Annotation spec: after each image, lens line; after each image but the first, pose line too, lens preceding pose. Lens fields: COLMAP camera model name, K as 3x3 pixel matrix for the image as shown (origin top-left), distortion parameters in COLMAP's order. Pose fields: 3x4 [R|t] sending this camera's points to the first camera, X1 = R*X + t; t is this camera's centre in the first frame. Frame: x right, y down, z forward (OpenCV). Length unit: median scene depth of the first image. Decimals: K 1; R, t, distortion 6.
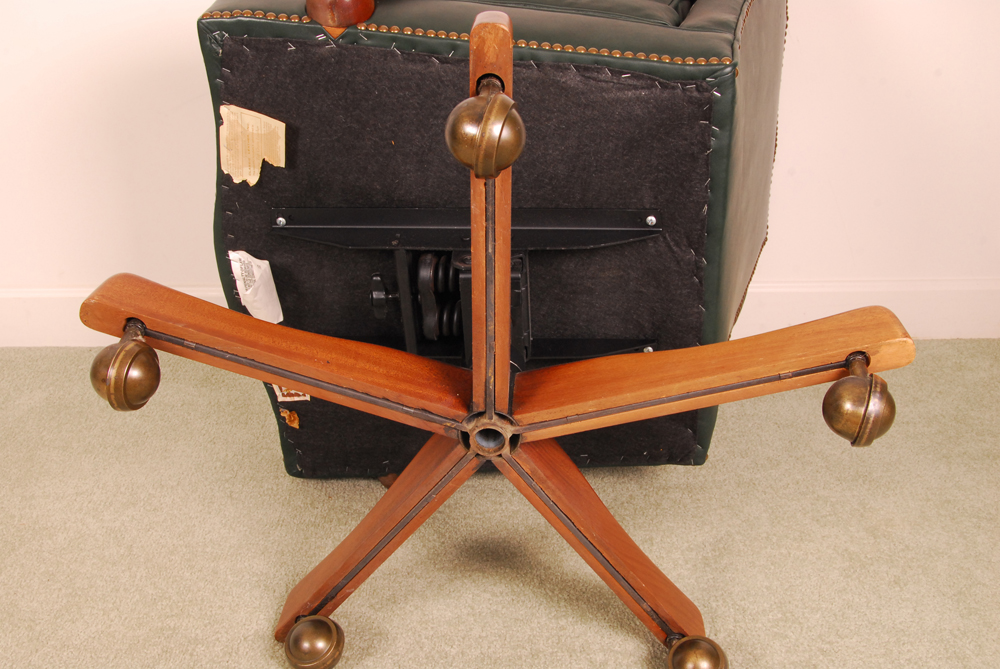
lens RADIAL K [[1106.1, 0, 490.5], [0, 1106.1, 340.9], [0, 0, 1]] dist [-0.041526, 0.000000]
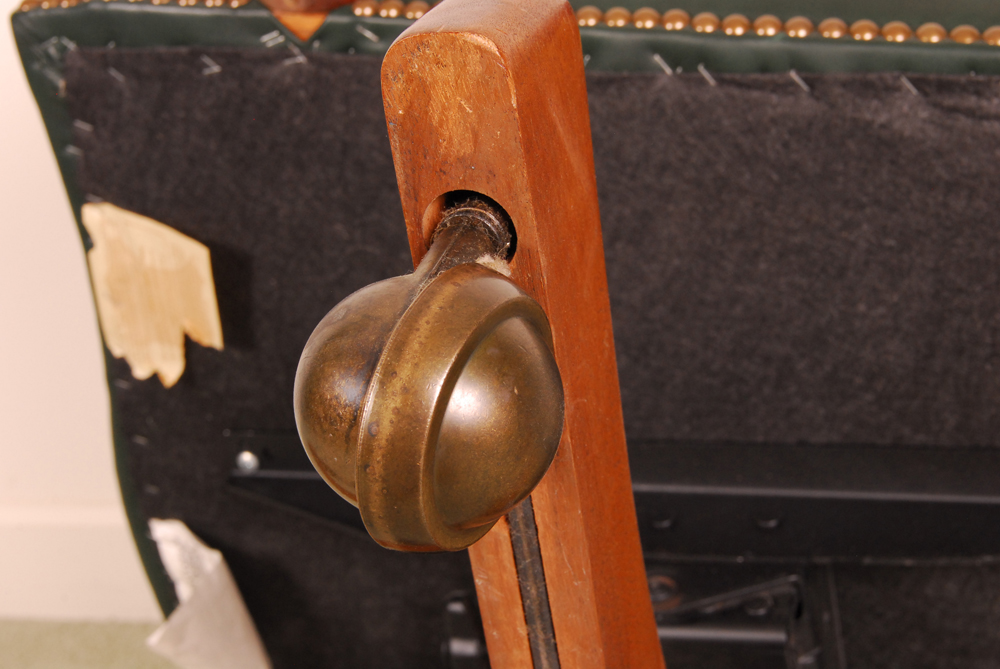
lens RADIAL K [[1782.5, 0, 497.1], [0, 1782.5, 329.1], [0, 0, 1]] dist [-0.016763, 0.000000]
pose [[0.956753, -0.012480, -0.290632, 0.111727], [-0.003869, 0.998445, -0.055611, -0.132146], [0.290874, 0.054331, 0.955217, 0.401195]]
